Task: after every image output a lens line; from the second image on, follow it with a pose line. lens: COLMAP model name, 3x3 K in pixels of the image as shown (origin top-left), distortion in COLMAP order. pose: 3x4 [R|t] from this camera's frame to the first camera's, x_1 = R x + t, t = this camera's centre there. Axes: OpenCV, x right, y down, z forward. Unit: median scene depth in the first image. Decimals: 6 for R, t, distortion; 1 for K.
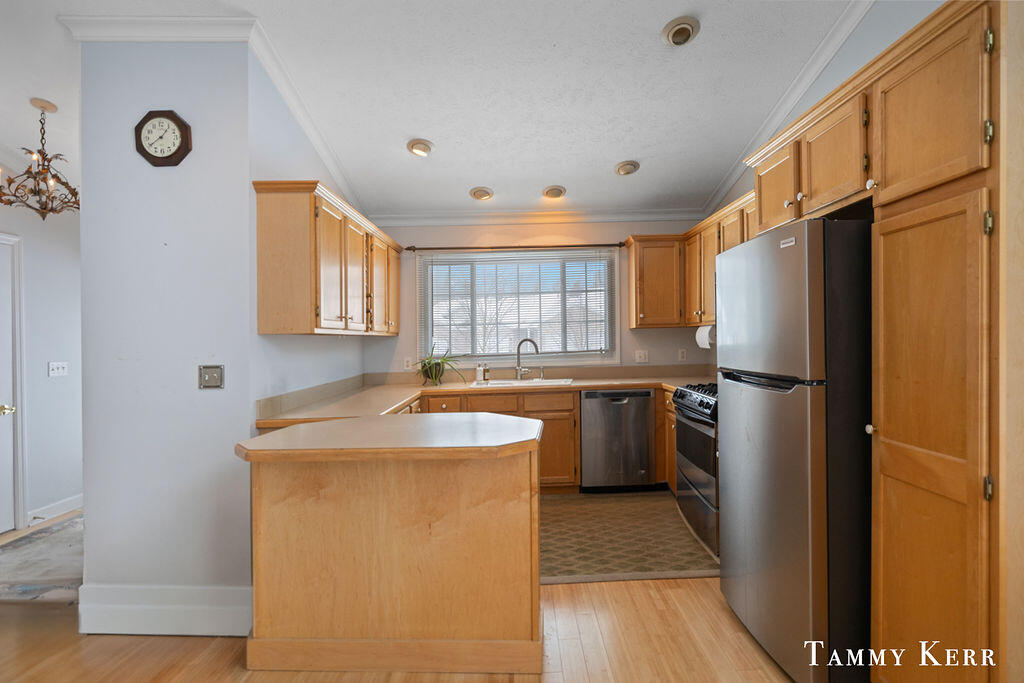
lens RADIAL K [[523.2, 0, 541.3], [0, 523.2, 340.5], [0, 0, 1]] dist [-0.000682, -0.000117]
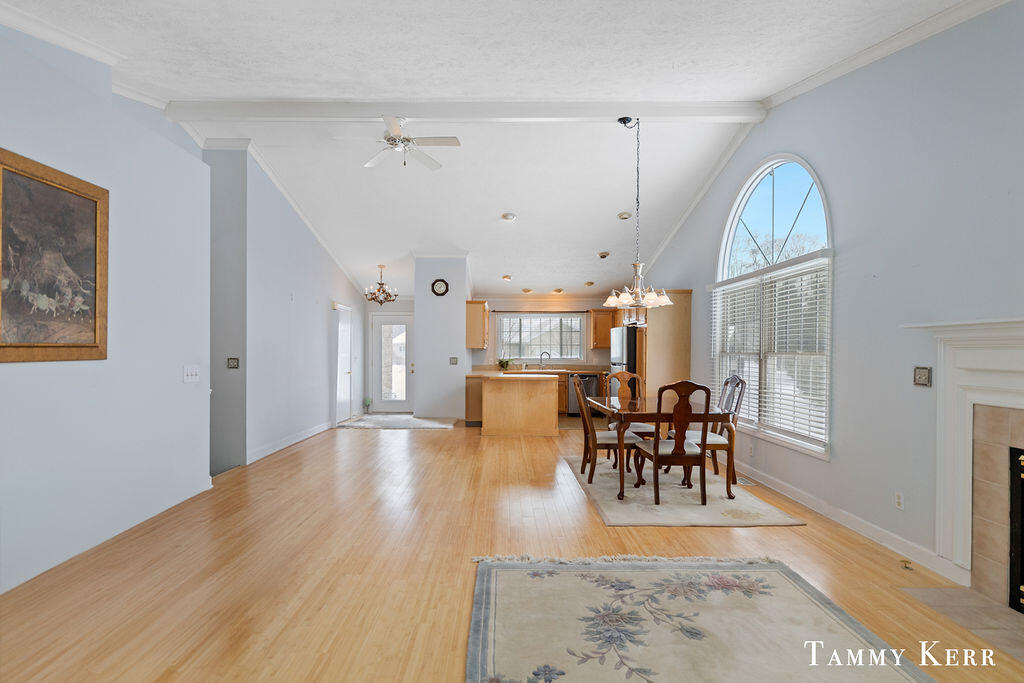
lens RADIAL K [[502.0, 0, 510.2], [0, 502.0, 350.1], [0, 0, 1]] dist [0.000447, 0.000406]
pose [[0.999099, 0.022274, -0.036129, -0.103050], [-0.022560, 0.999717, -0.007525, 0.006847], [0.035951, 0.008334, 0.999319, -1.231583]]
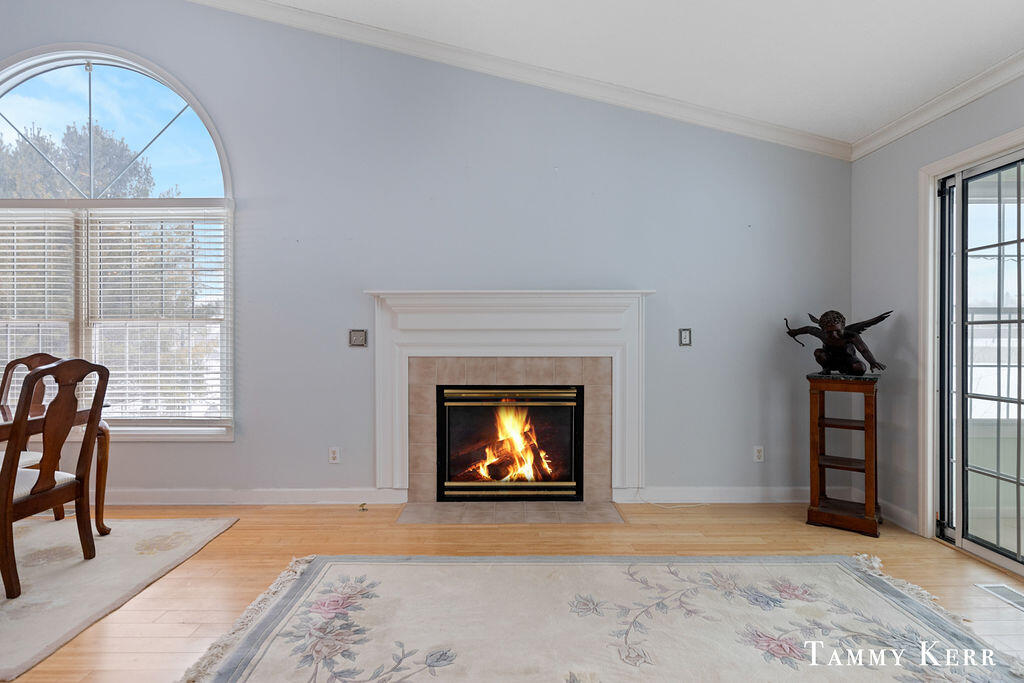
lens RADIAL K [[498.9, 0, 497.1], [0, 498.9, 344.2], [0, 0, 1]] dist [-0.002370, -0.000801]
pose [[0.051435, 0.007522, 0.998648, -0.315865], [0.010309, 0.999914, -0.008063, 0.041870], [-0.998623, 0.010710, 0.051353, -0.790530]]
